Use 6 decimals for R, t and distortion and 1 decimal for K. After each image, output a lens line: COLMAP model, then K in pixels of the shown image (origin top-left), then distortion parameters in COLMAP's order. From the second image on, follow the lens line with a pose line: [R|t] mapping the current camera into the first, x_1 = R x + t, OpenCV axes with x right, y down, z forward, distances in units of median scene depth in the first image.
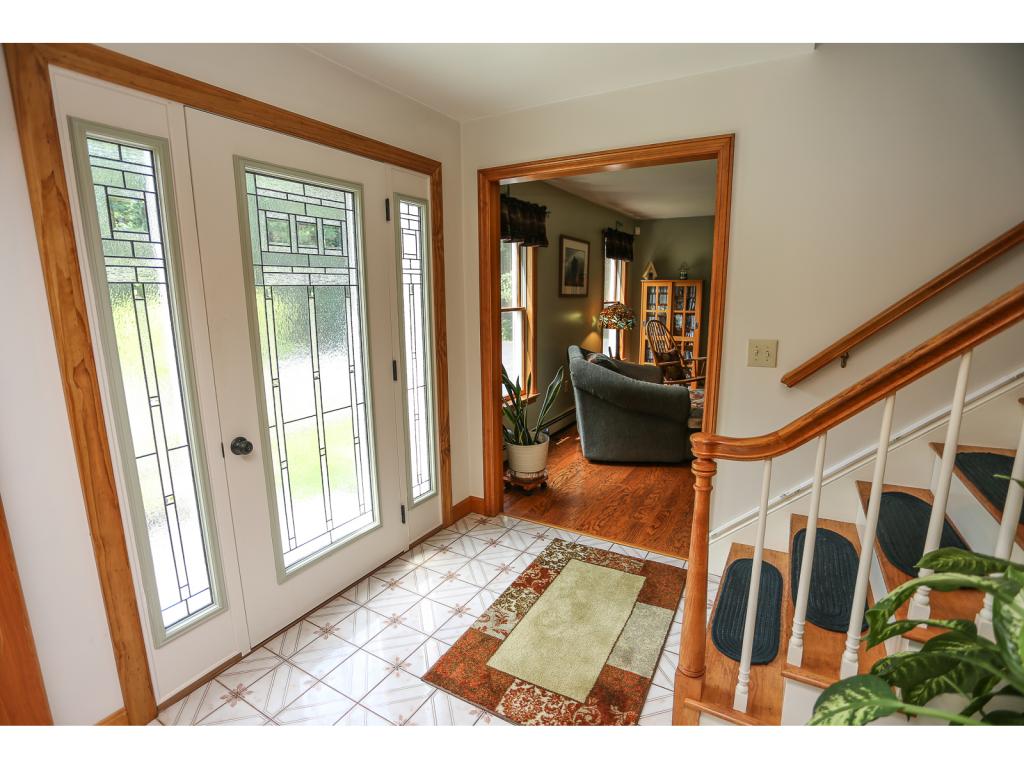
lens RADIAL K [[536.4, 0, 512.0], [0, 536.4, 384.0], [0, 0, 1]] dist [-0.078725, 0.033982]
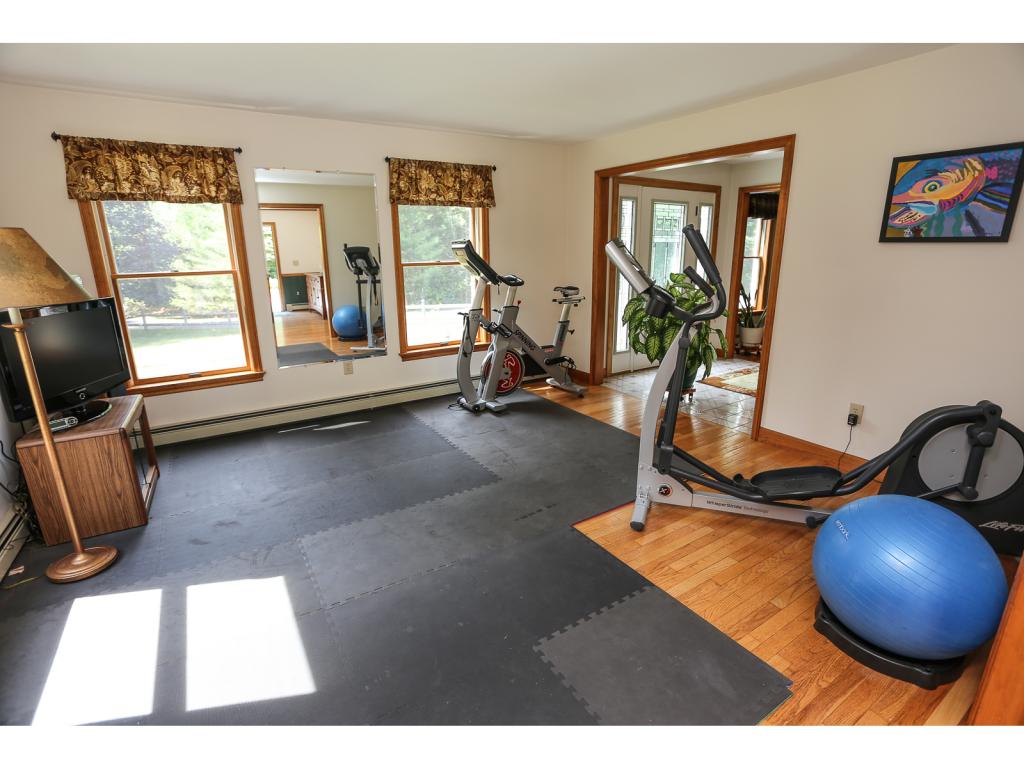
lens RADIAL K [[536.4, 0, 512.0], [0, 536.4, 384.0], [0, 0, 1]] dist [-0.078725, 0.033982]
pose [[0.900194, 0.120679, -0.418435, 0.075541], [-0.082813, 0.990742, 0.107576, 0.184167], [0.427543, -0.062187, 0.901854, -1.108695]]
